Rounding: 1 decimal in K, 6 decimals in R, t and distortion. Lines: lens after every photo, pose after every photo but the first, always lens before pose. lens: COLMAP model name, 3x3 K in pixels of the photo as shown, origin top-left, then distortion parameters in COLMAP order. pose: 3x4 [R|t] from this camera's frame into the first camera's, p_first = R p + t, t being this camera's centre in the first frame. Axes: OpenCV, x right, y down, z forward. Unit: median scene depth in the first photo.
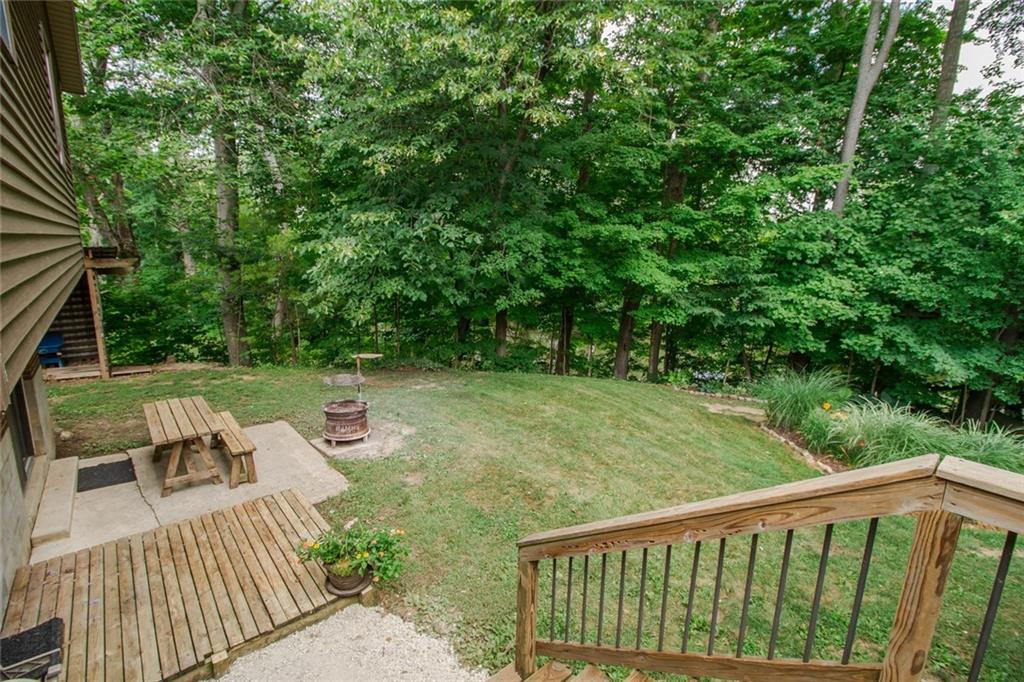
lens RADIAL K [[484.6, 0, 515.5], [0, 484.6, 339.1], [0, 0, 1]] dist [-0.018367, -0.000863]
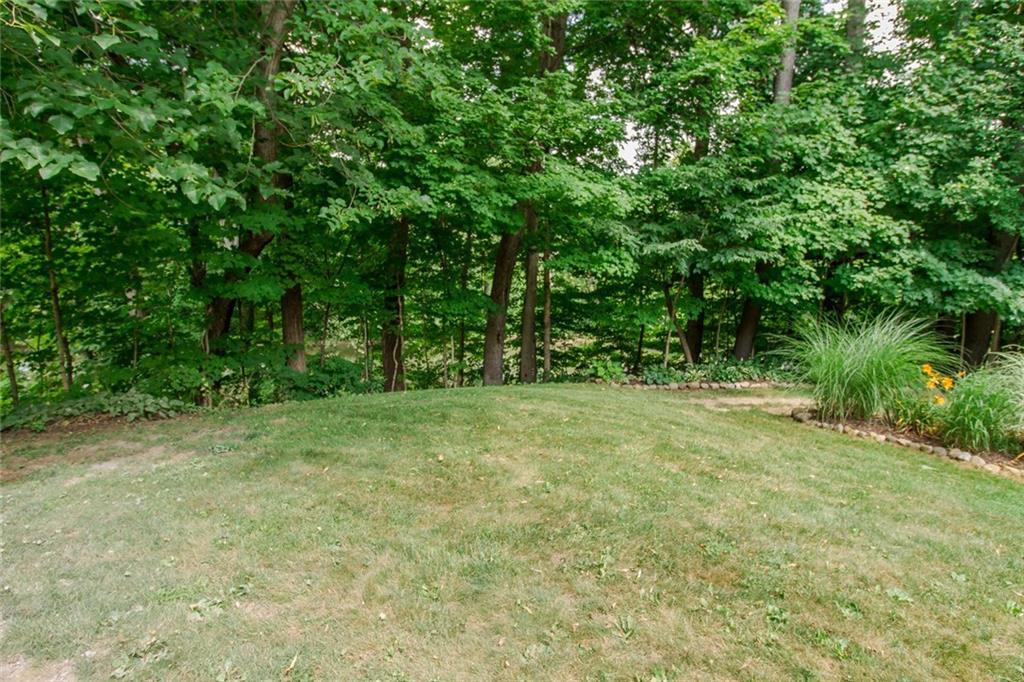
lens RADIAL K [[570.7, 0, 529.3], [0, 570.7, 338.6], [0, 0, 1]] dist [-0.012817, 0.006448]
pose [[0.909896, -0.102346, 0.402012, -0.082744], [0.113742, 0.993500, -0.004510, 0.047388], [-0.398938, 0.049829, 0.915623, 0.518269]]
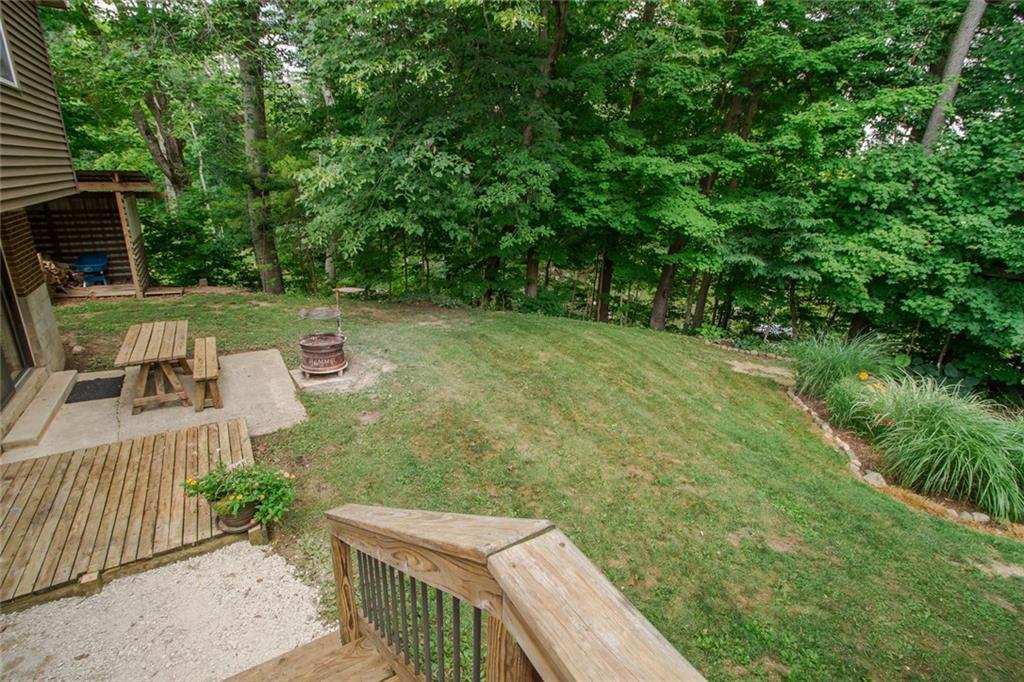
lens RADIAL K [[484.6, 0, 508.8], [0, 484.6, 340.8], [0, 0, 1]] dist [-0.018367, -0.000863]
pose [[0.988511, 0.068062, -0.134960, 0.115793], [-0.049805, 0.989686, 0.134316, -0.008038], [0.142710, -0.126052, 0.981705, 0.054816]]
